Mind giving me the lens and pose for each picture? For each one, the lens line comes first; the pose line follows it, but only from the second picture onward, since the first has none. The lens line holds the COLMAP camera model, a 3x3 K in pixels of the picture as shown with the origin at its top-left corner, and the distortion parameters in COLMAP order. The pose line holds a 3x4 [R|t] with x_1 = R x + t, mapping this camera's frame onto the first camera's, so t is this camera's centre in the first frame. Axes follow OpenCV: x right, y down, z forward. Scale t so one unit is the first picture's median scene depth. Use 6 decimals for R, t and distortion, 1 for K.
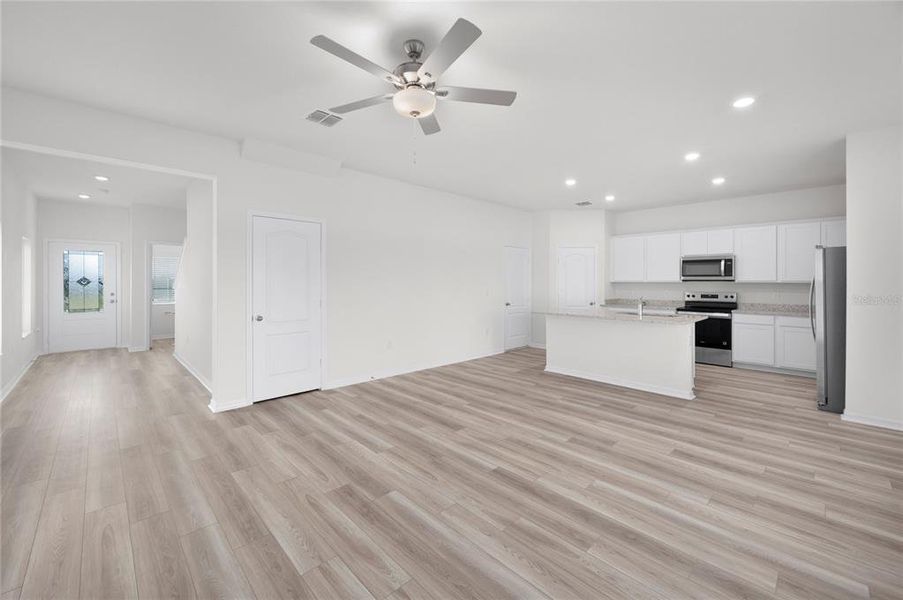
lens RADIAL K [[360.1, 0, 443.9], [0, 360.1, 283.1], [0, 0, 1]] dist [0.003245, -0.000340]
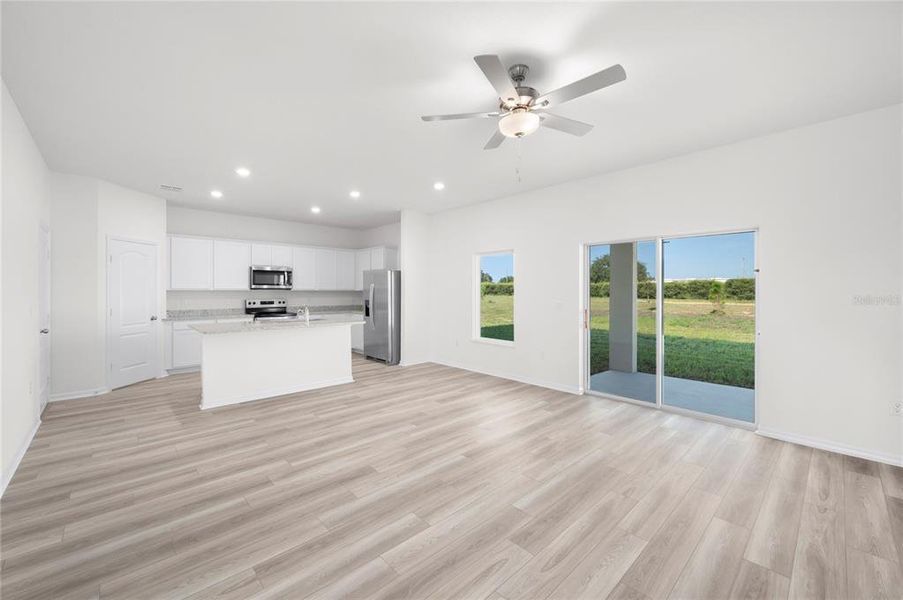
lens RADIAL K [[360.1, 0, 453.7], [0, 360.1, 291.9], [0, 0, 1]] dist [0.003245, -0.000340]
pose [[0.013090, -0.006305, 0.999894, -0.685776], [0.000254, 0.999980, 0.006302, -0.007966], [-0.999914, 0.000172, 0.013091, 0.703852]]
